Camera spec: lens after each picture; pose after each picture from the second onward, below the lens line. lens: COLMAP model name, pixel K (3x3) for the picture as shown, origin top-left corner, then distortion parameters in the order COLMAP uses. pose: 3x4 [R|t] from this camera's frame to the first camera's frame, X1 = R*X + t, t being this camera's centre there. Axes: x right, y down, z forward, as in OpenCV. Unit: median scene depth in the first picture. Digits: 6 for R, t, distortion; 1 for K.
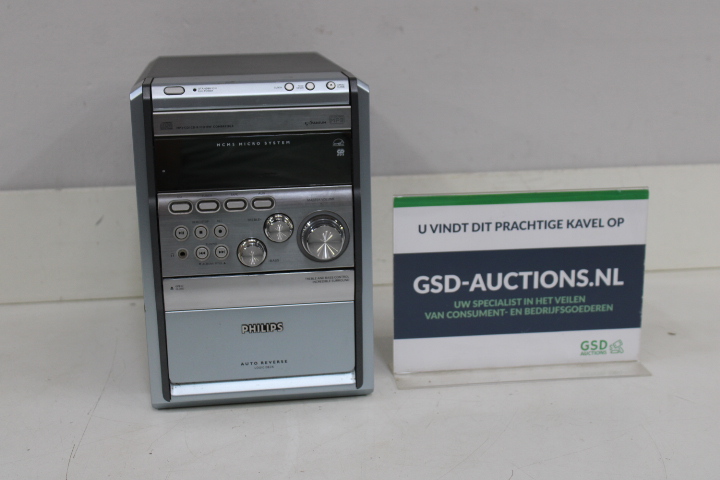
lens RADIAL K [[1007.5, 0, 348.1], [0, 1007.5, 224.6], [0, 0, 1]] dist [-0.009332, 0.000000]
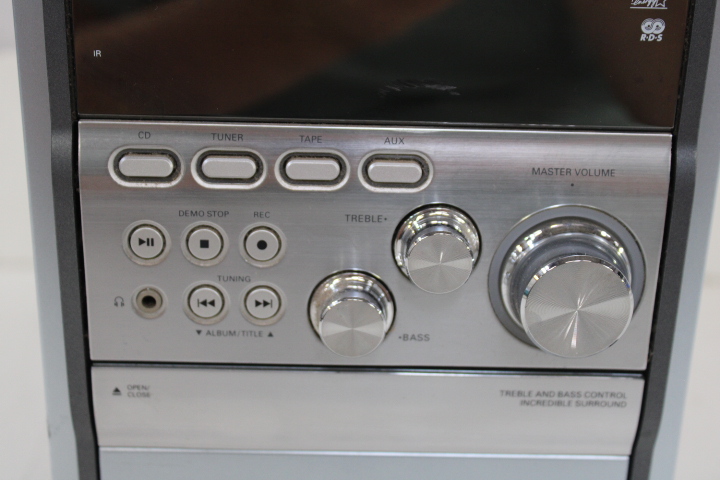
lens RADIAL K [[1120.1, 0, 356.8], [0, 1120.1, 244.6], [0, 0, 1]] dist [-0.015630, 0.000000]
pose [[0.991699, 0.085602, -0.095947, -0.059868], [-0.072201, 0.988163, 0.135355, -0.045701], [0.106398, -0.127304, 0.986140, 0.634751]]
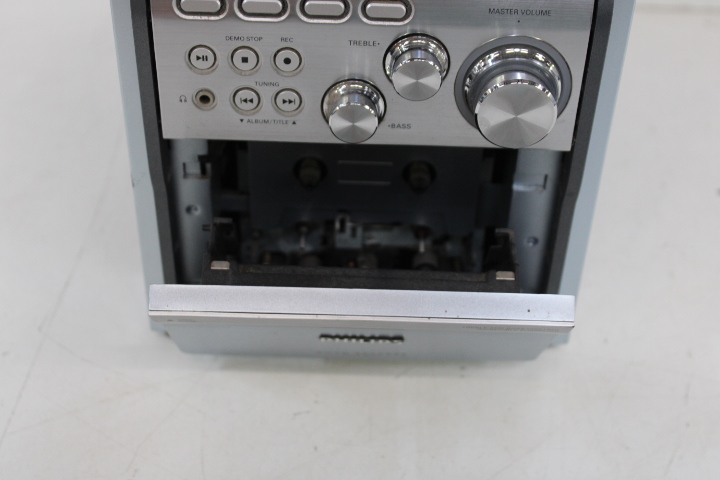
lens RADIAL K [[1120.1, 0, 360.4], [0, 1120.1, 241.1], [0, 0, 1]] dist [-0.015630, 0.000000]
pose [[0.987844, 0.129096, -0.086589, -0.040390], [-0.079859, 0.899376, 0.429821, -0.138354], [0.133365, -0.417681, 0.898753, 0.517461]]
